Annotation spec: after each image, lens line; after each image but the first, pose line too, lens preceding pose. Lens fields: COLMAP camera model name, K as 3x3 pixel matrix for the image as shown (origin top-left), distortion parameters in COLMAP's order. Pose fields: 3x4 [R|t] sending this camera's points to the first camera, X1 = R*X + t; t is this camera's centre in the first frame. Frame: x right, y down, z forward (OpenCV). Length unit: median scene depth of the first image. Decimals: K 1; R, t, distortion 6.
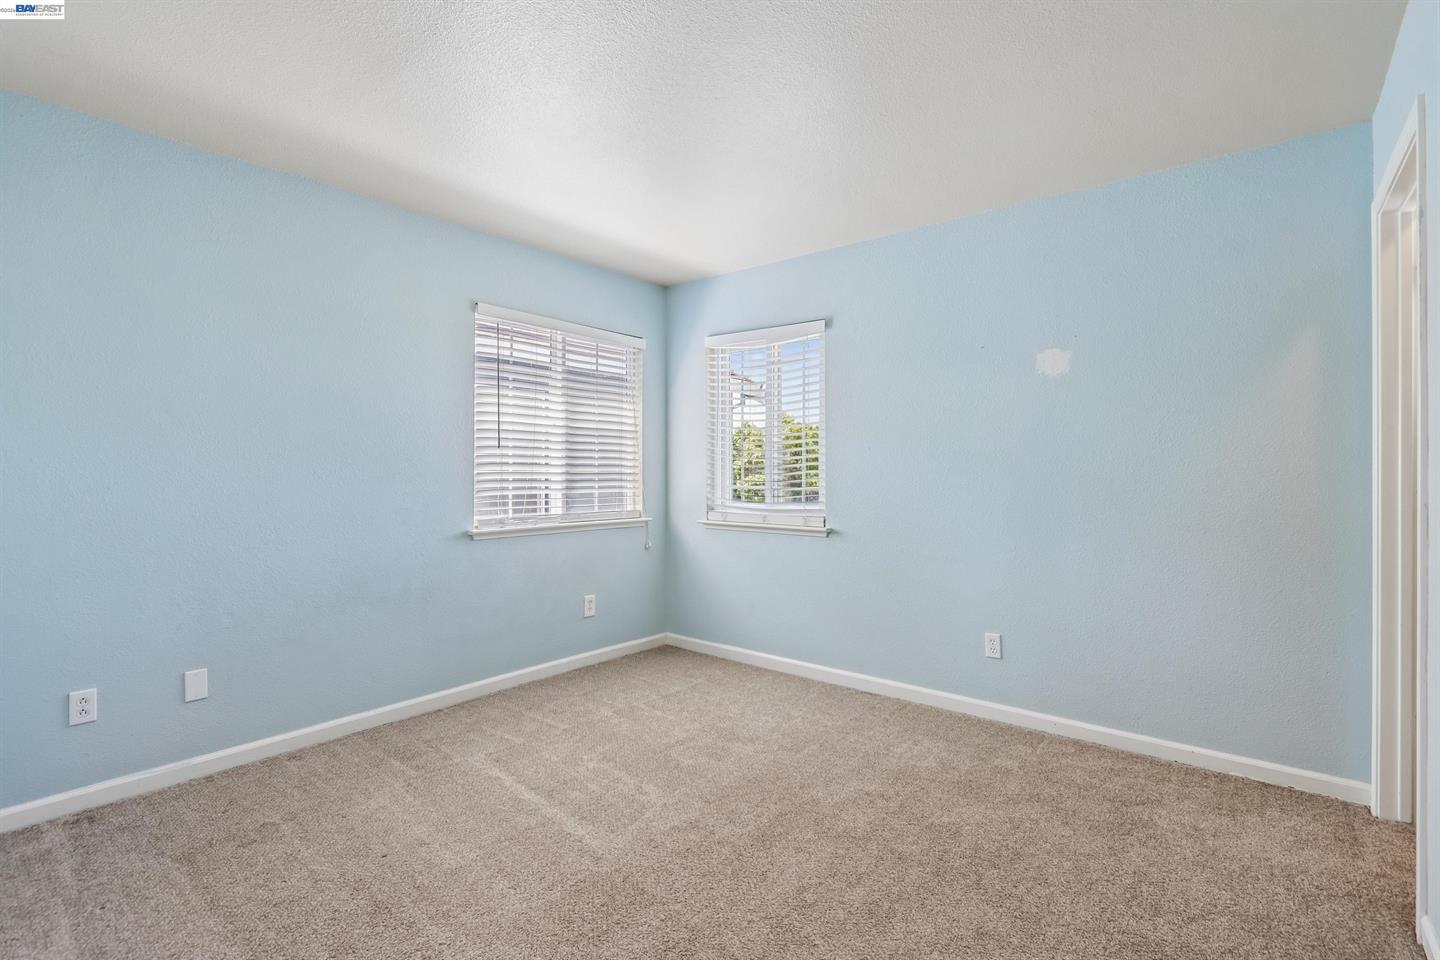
lens RADIAL K [[662.6, 0, 718.3], [0, 662.6, 482.2], [0, 0, 1]] dist [-0.012025, 0.001568]
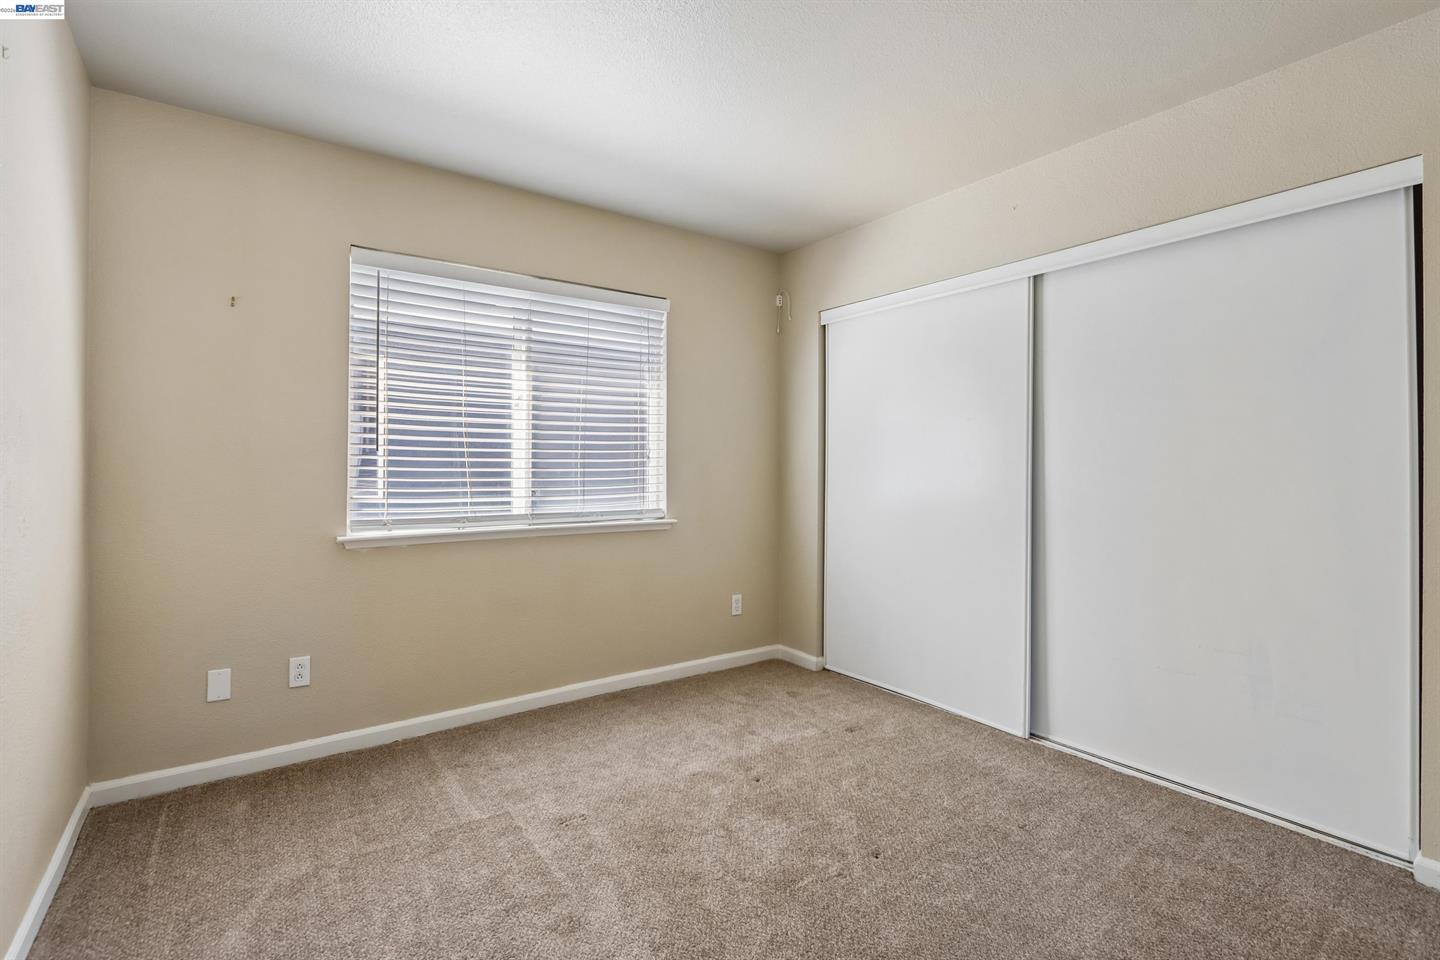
lens RADIAL K [[662.6, 0, 720.9], [0, 662.6, 468.9], [0, 0, 1]] dist [-0.012025, 0.001568]
pose [[0.961649, -0.005983, -0.274219, 0.133810], [0.003231, 0.999940, -0.010487, 0.000654], [0.274265, 0.009199, 0.961610, 0.178904]]
